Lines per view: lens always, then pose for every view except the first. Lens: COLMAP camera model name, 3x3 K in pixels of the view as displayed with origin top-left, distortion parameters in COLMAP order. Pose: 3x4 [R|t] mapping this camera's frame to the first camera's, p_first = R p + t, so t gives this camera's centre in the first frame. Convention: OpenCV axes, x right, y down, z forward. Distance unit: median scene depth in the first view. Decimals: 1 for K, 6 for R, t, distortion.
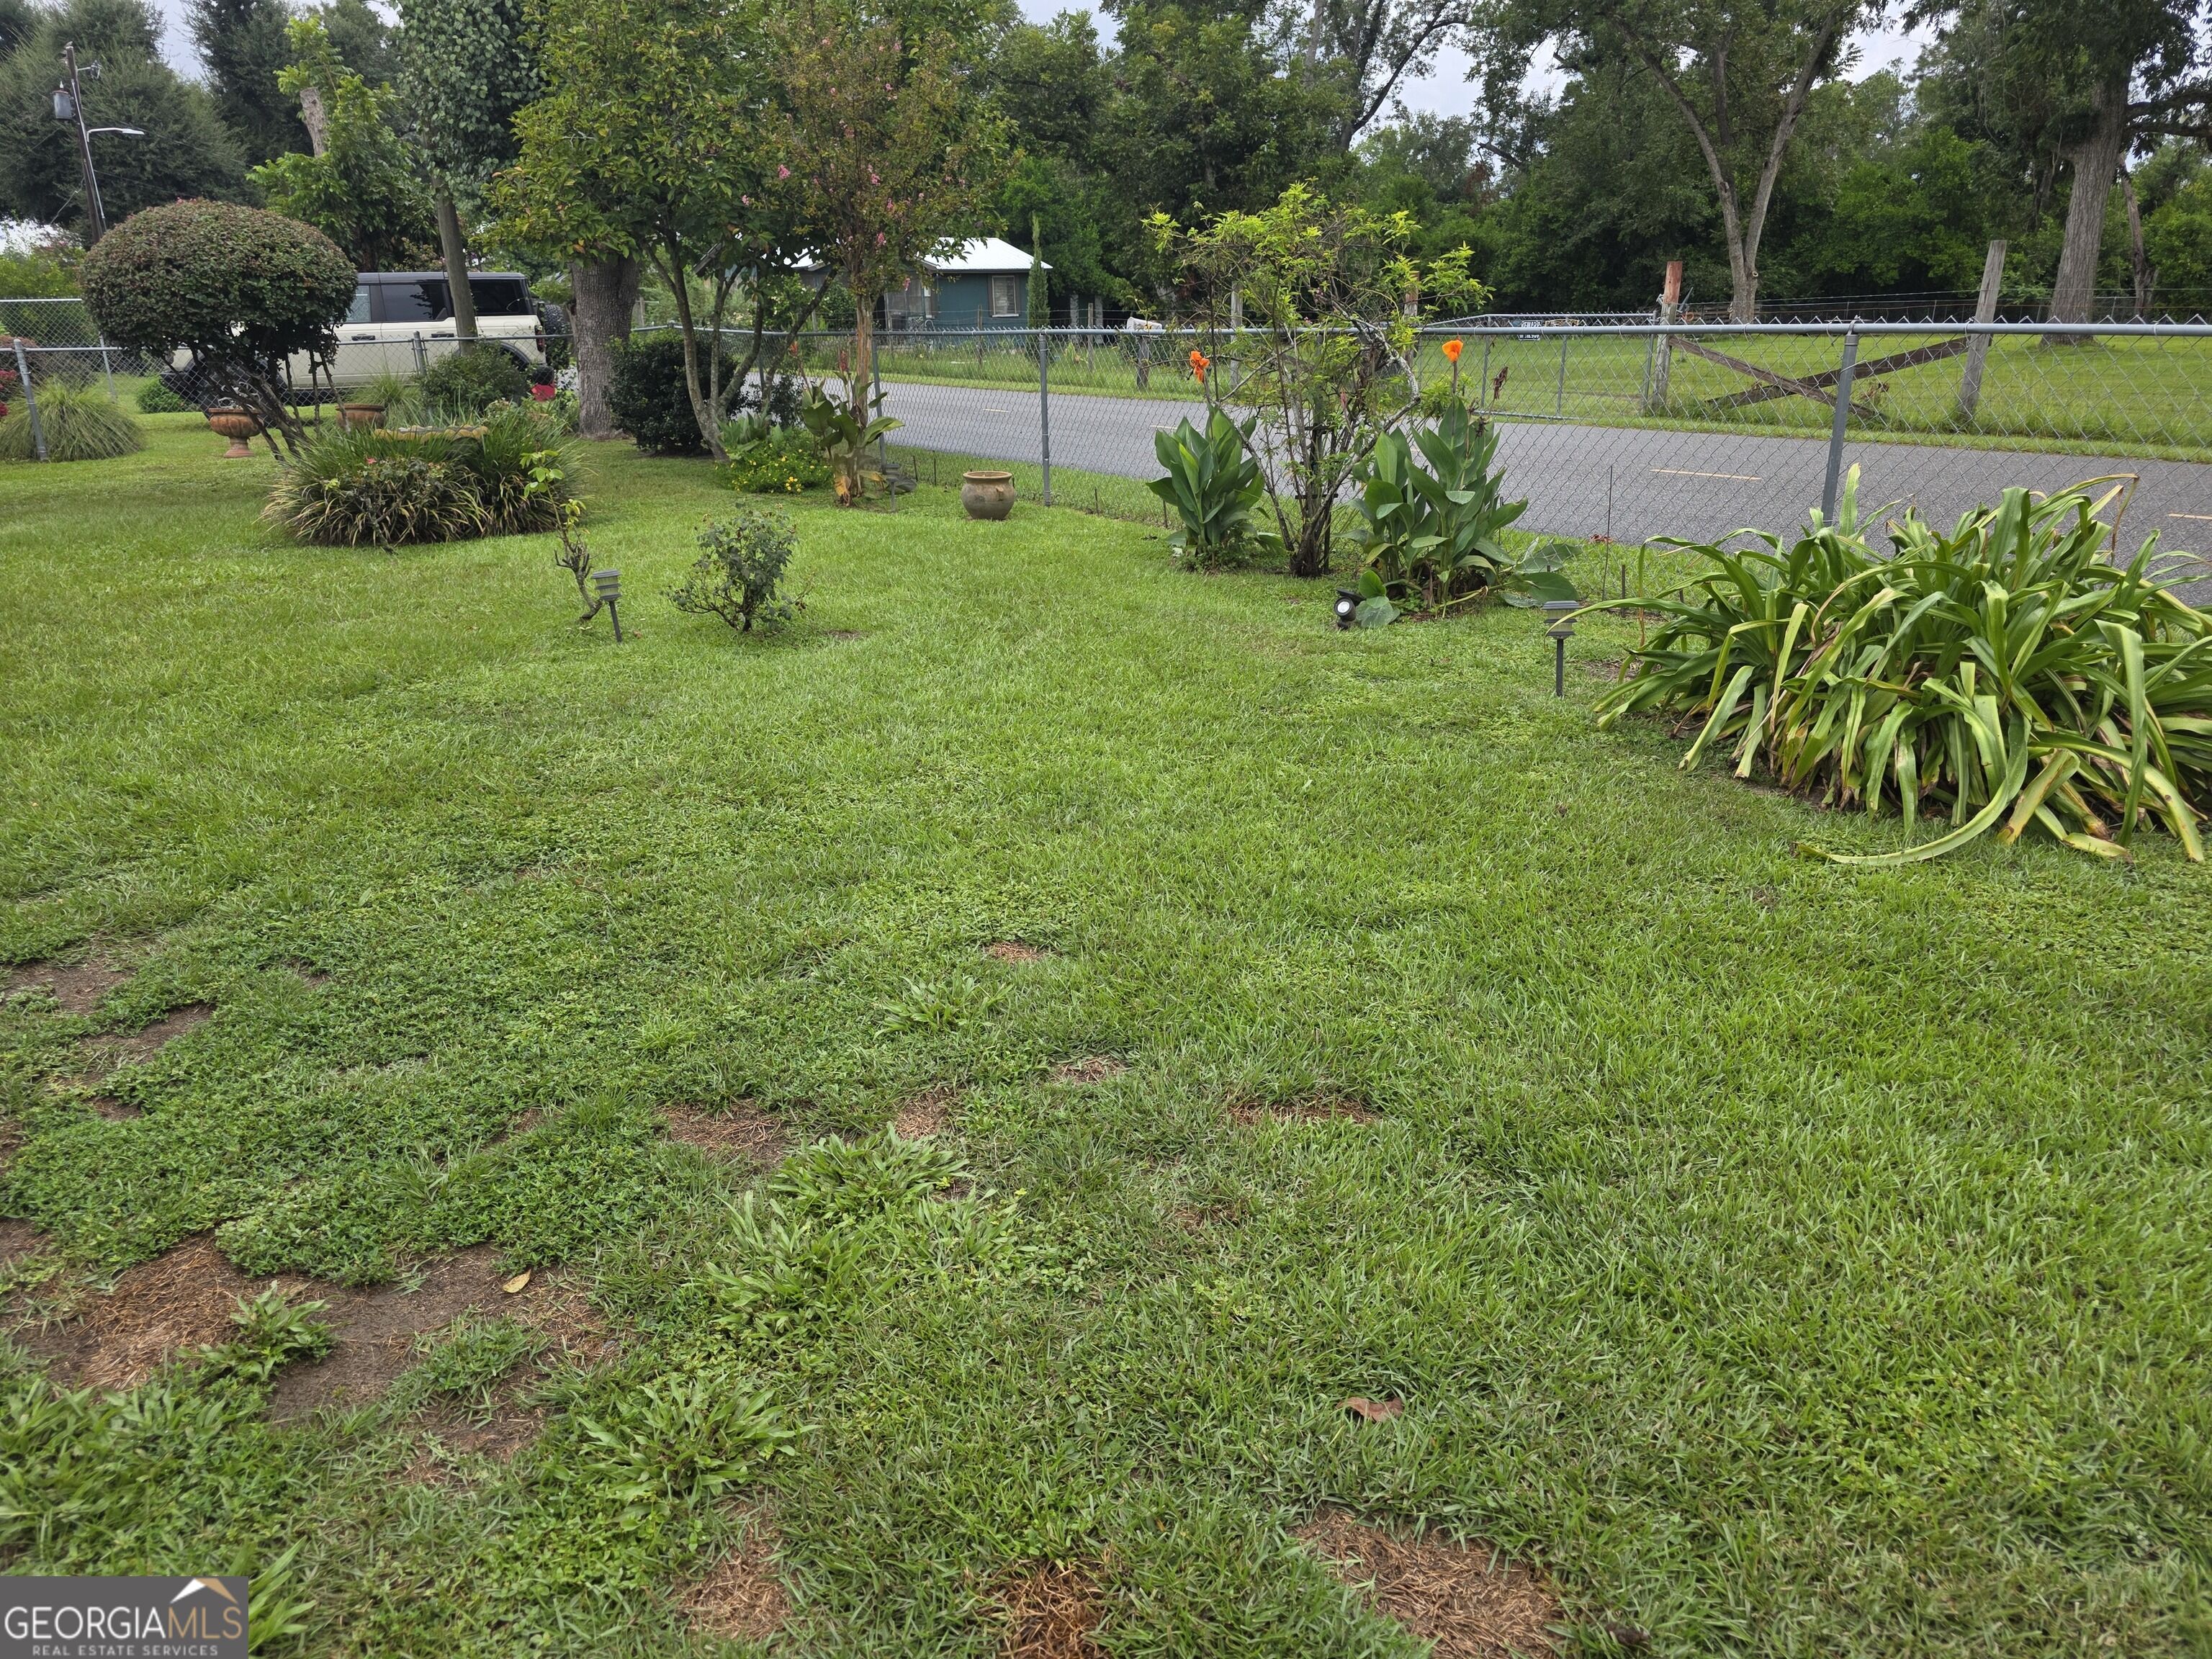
lens RADIAL K [[1486.9, 0, 1105.9], [0, 1486.9, 868.6], [0, 0, 1]] dist [0.054058, -0.040482]
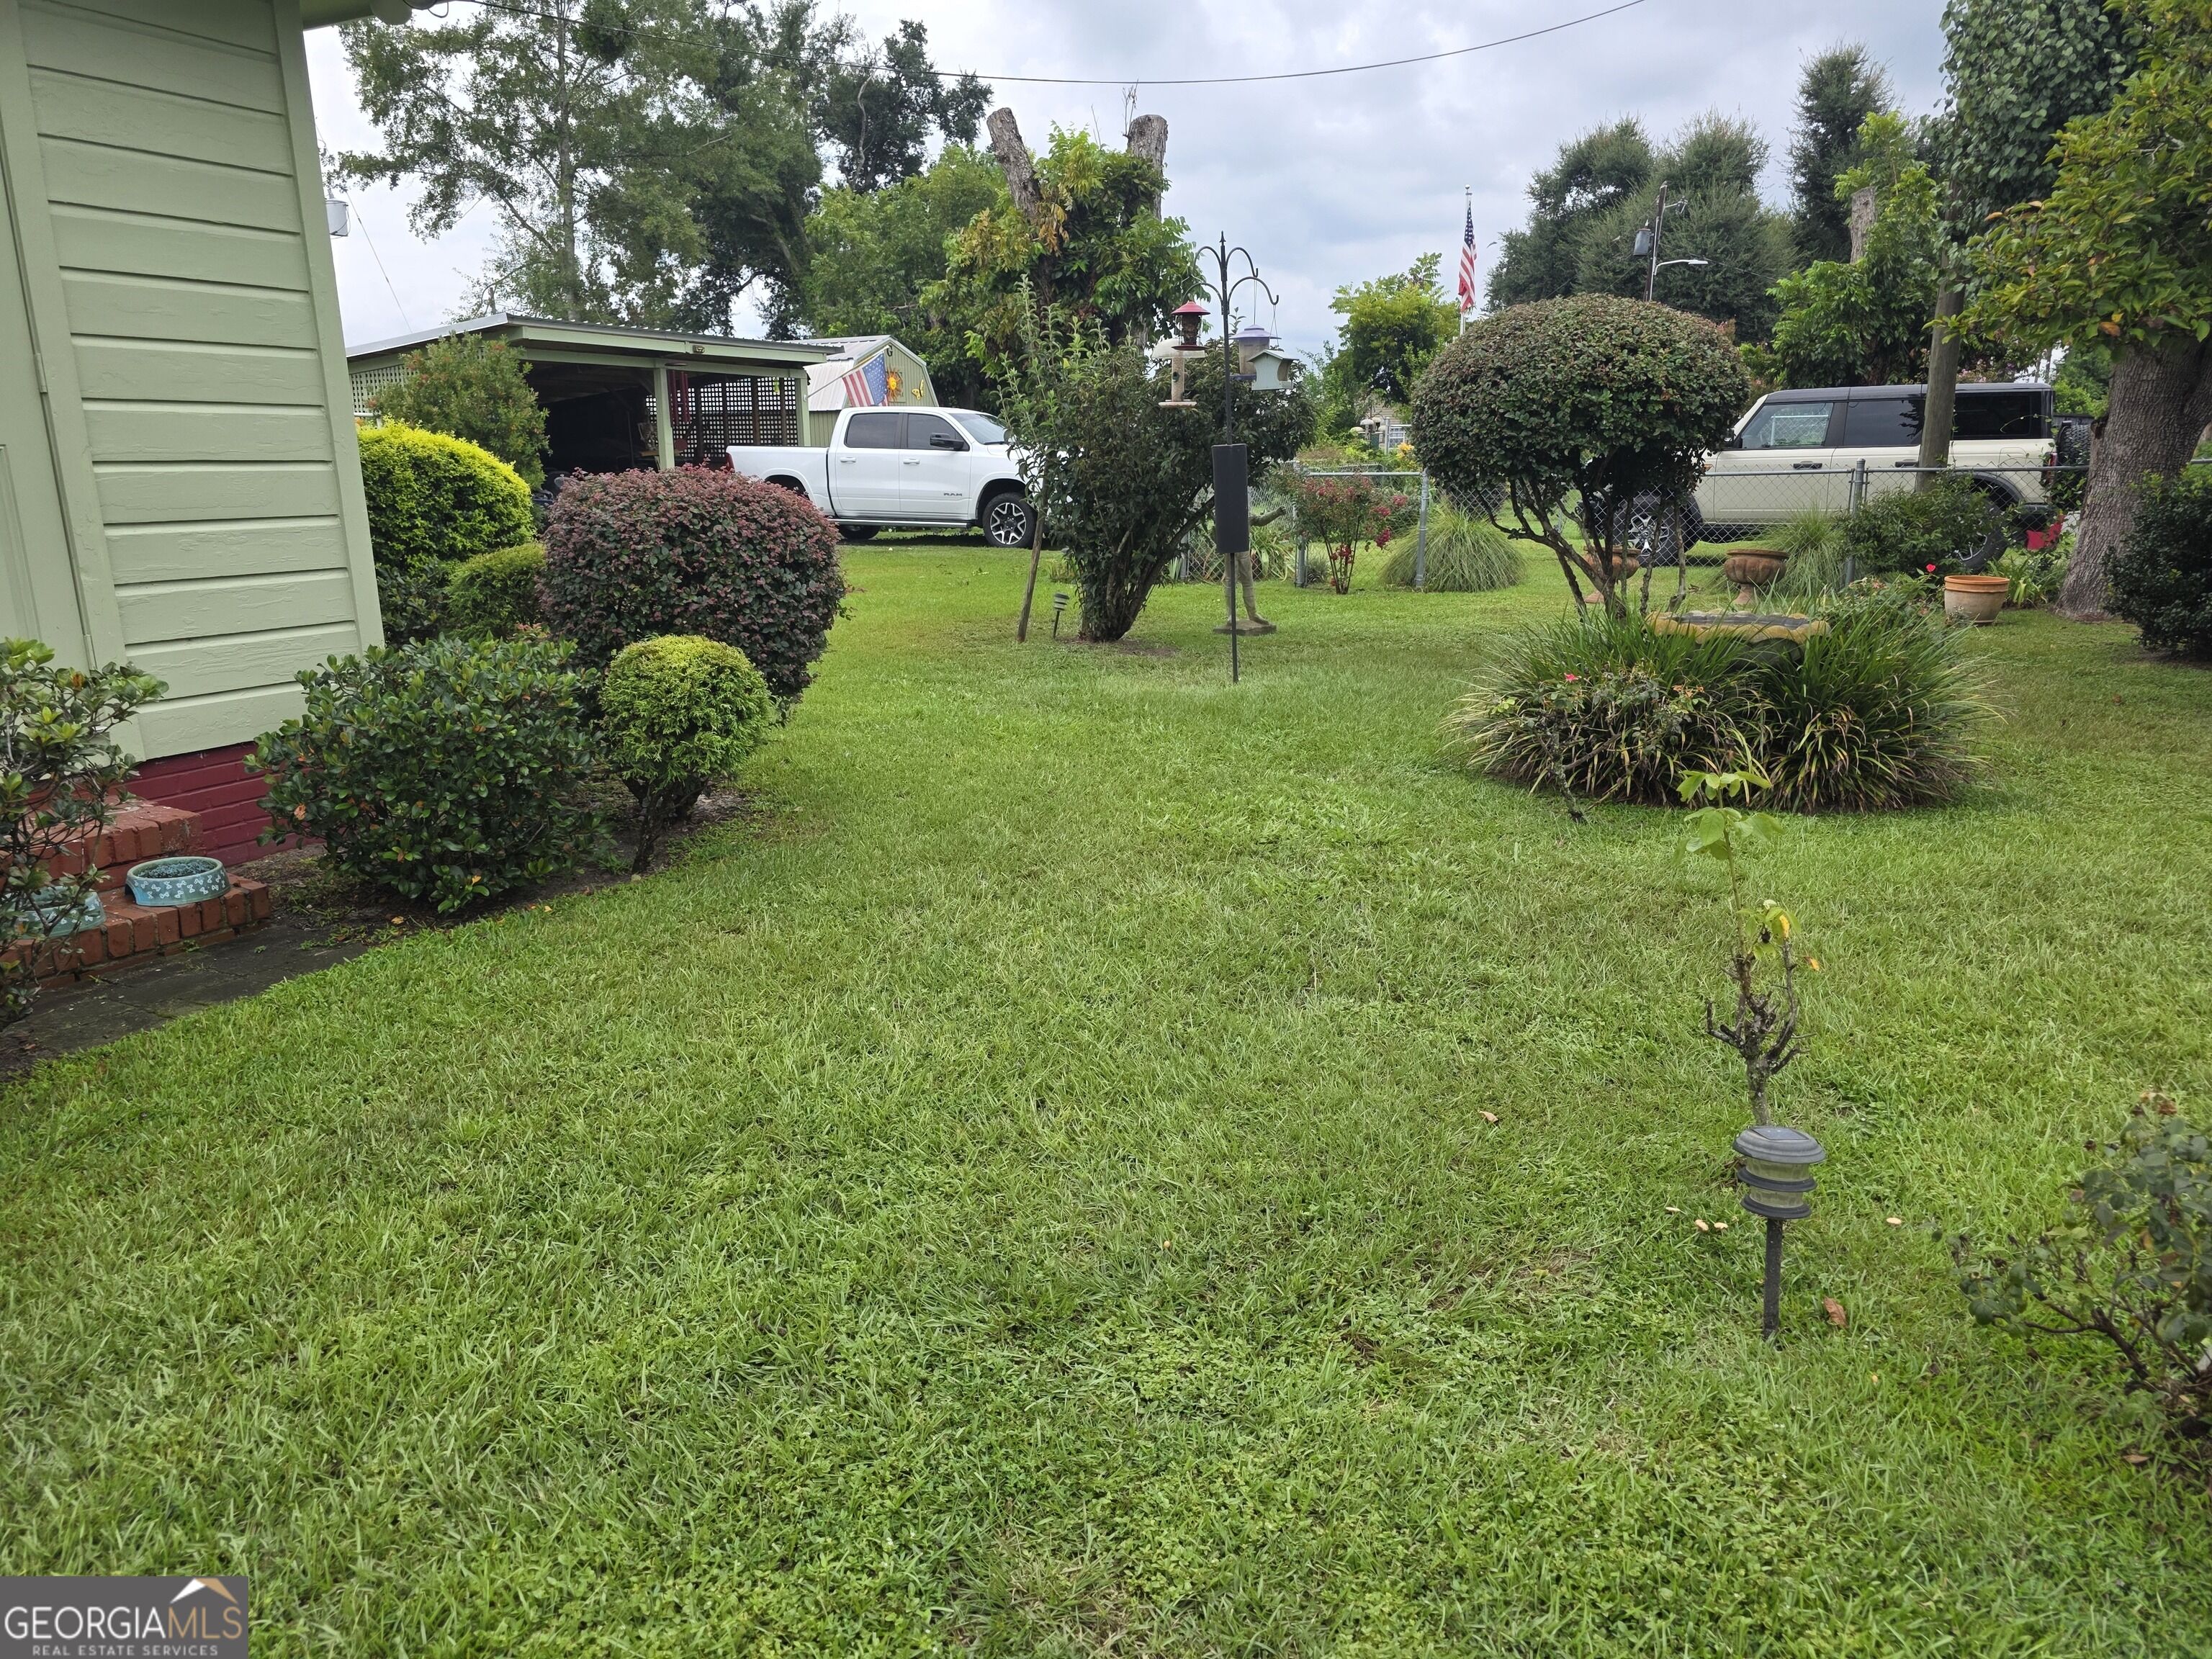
lens RADIAL K [[1520.0, 0, 1106.0], [0, 1520.0, 829.5], [0, 0, 1]] dist [0.052251, -0.052599]
pose [[0.618272, 0.205478, -0.758629, -0.071521], [-0.281863, 0.958985, 0.030031, -0.097047], [0.733685, 0.195262, 0.650830, 0.262629]]
